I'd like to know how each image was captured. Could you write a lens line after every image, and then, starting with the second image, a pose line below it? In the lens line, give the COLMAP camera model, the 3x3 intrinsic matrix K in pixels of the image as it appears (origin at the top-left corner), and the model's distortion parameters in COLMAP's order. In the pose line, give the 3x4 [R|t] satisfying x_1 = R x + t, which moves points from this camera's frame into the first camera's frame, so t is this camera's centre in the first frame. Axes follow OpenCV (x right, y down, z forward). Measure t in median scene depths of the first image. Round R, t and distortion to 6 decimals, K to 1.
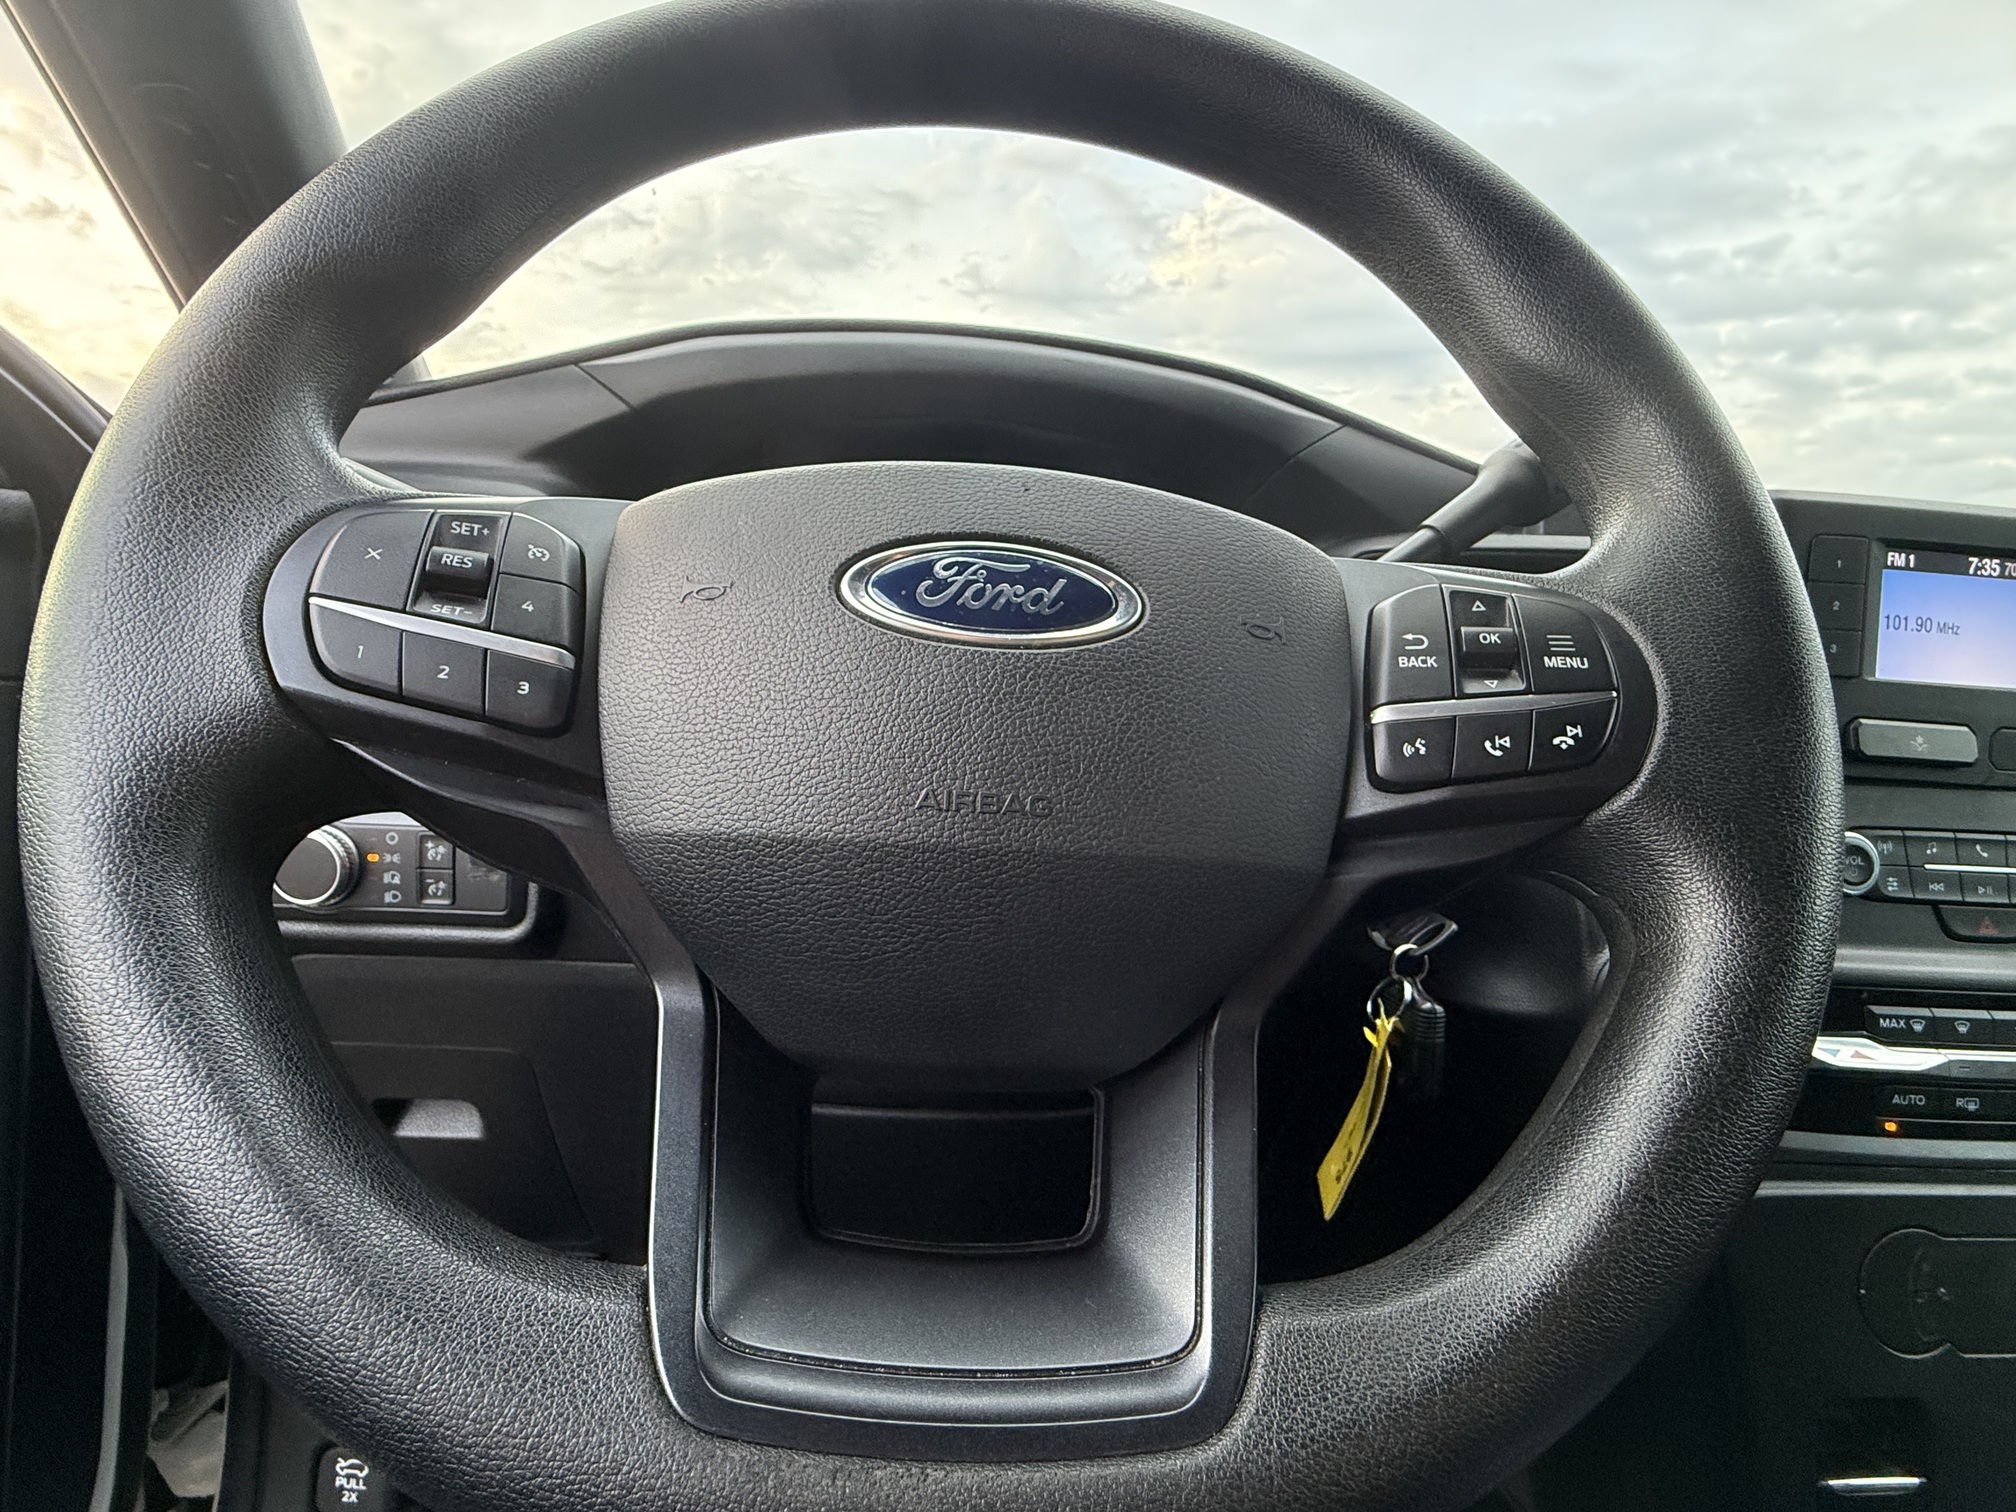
lens RADIAL K [[919.2, 0, 1008.0], [0, 919.2, 756.0], [0, 0, 1]] dist [0.015601, -0.000739]
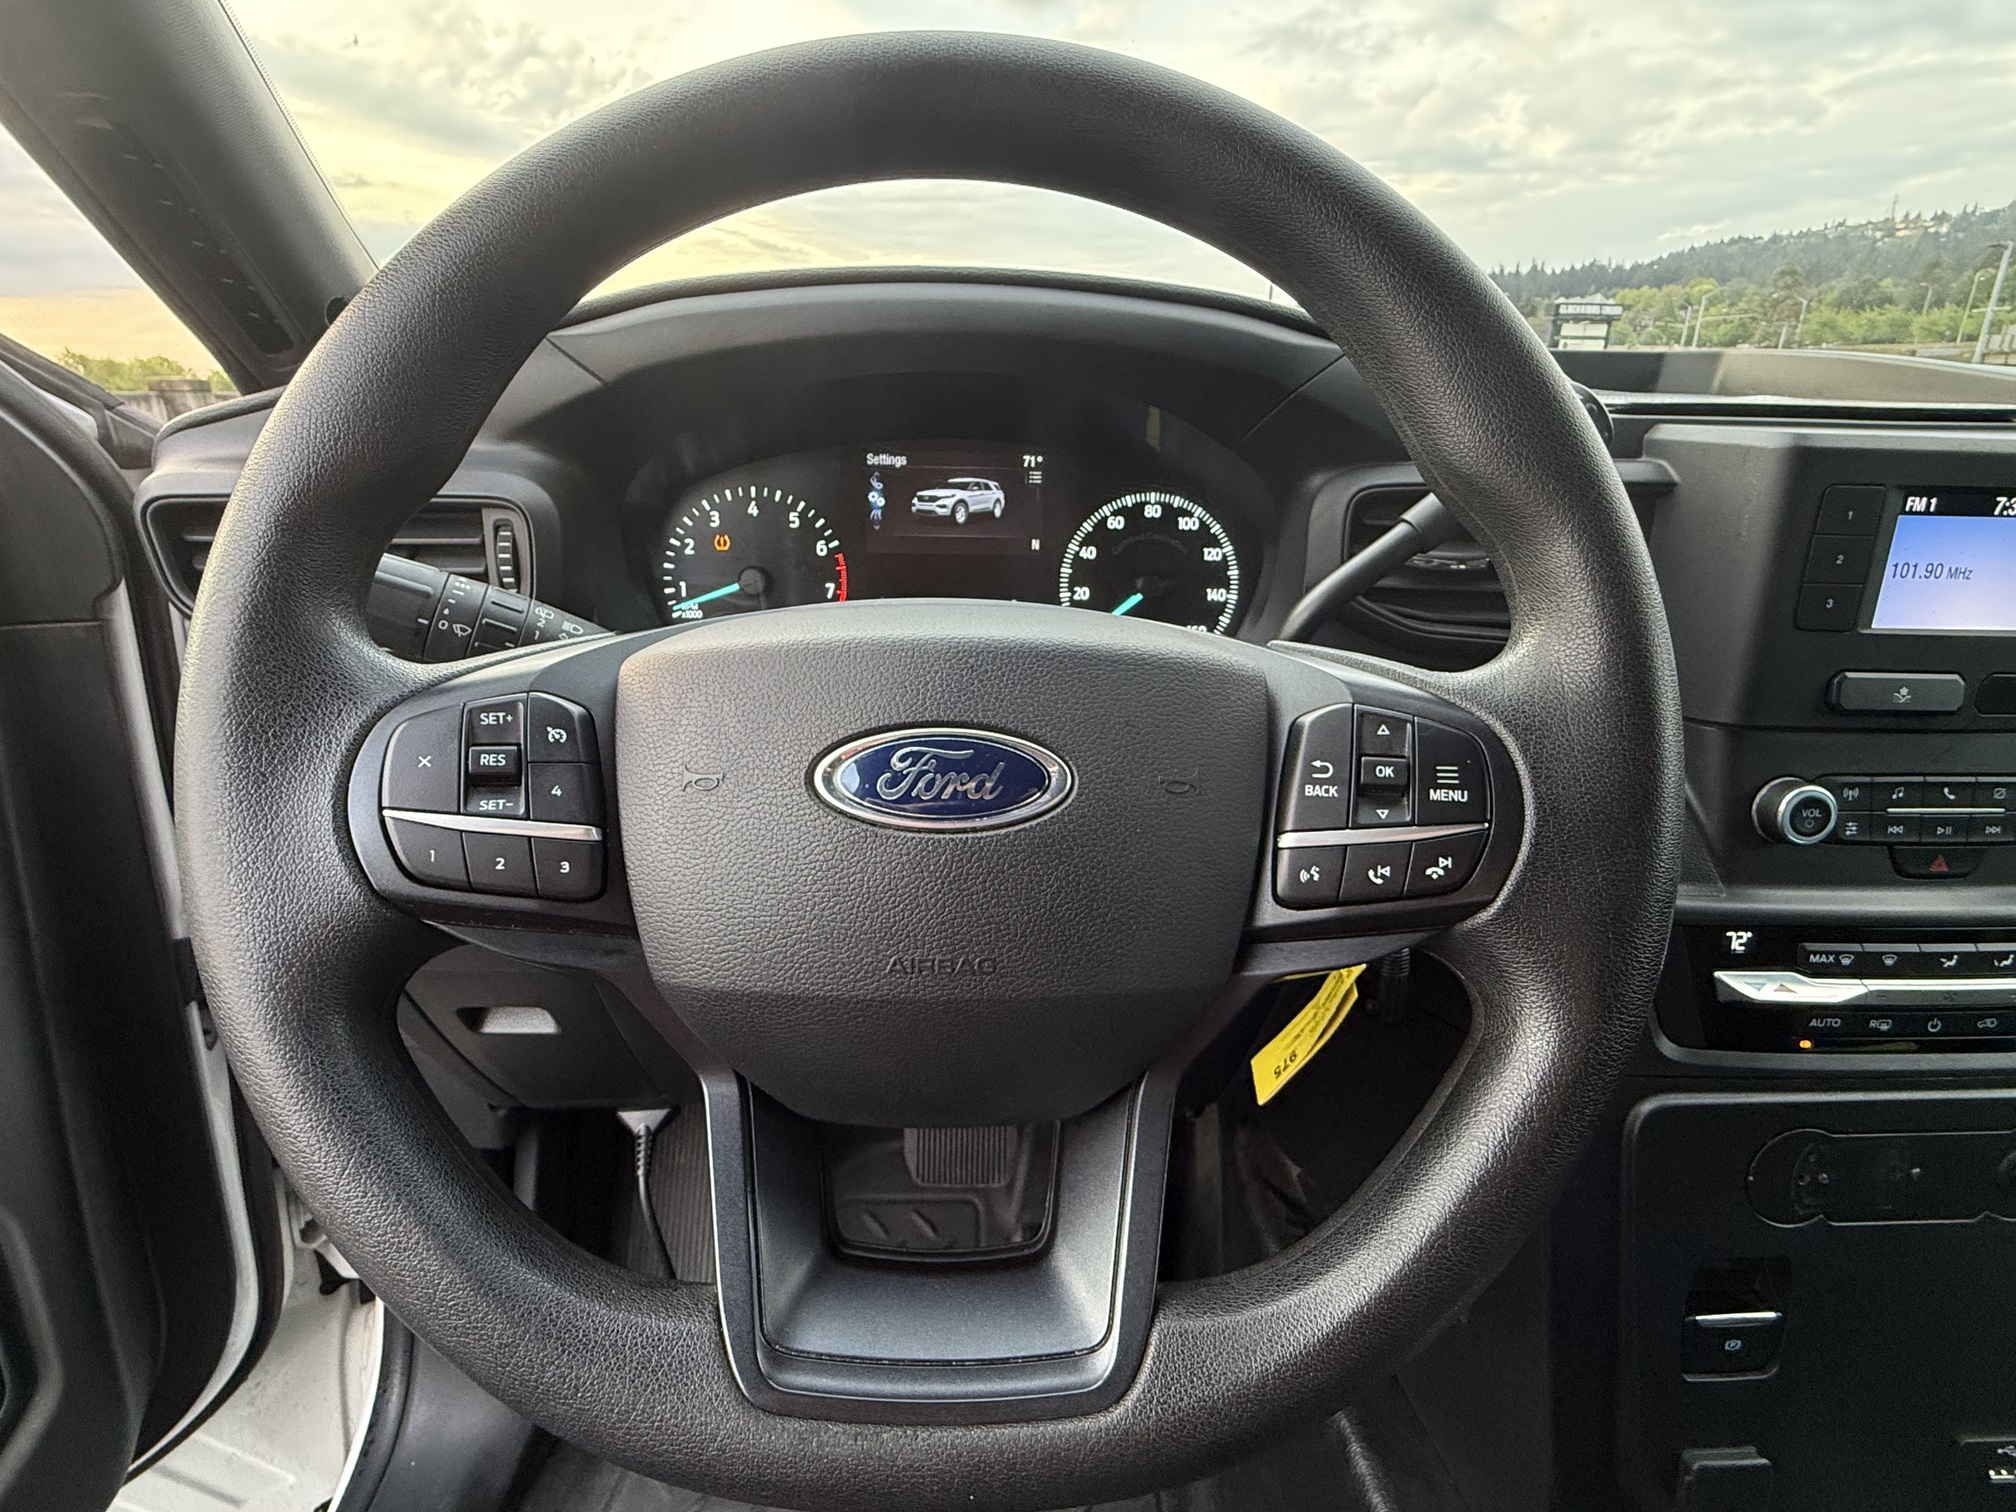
lens RADIAL K [[1008.8, 0, 1012.4], [0, 1008.8, 751.3], [0, 0, 1]] dist [0.025429, 0.000384]
pose [[0.998503, -0.031066, -0.045010, 0.127371], [0.041282, 0.967954, 0.247710, -0.509440], [0.035873, -0.249198, 0.967788, -0.231707]]
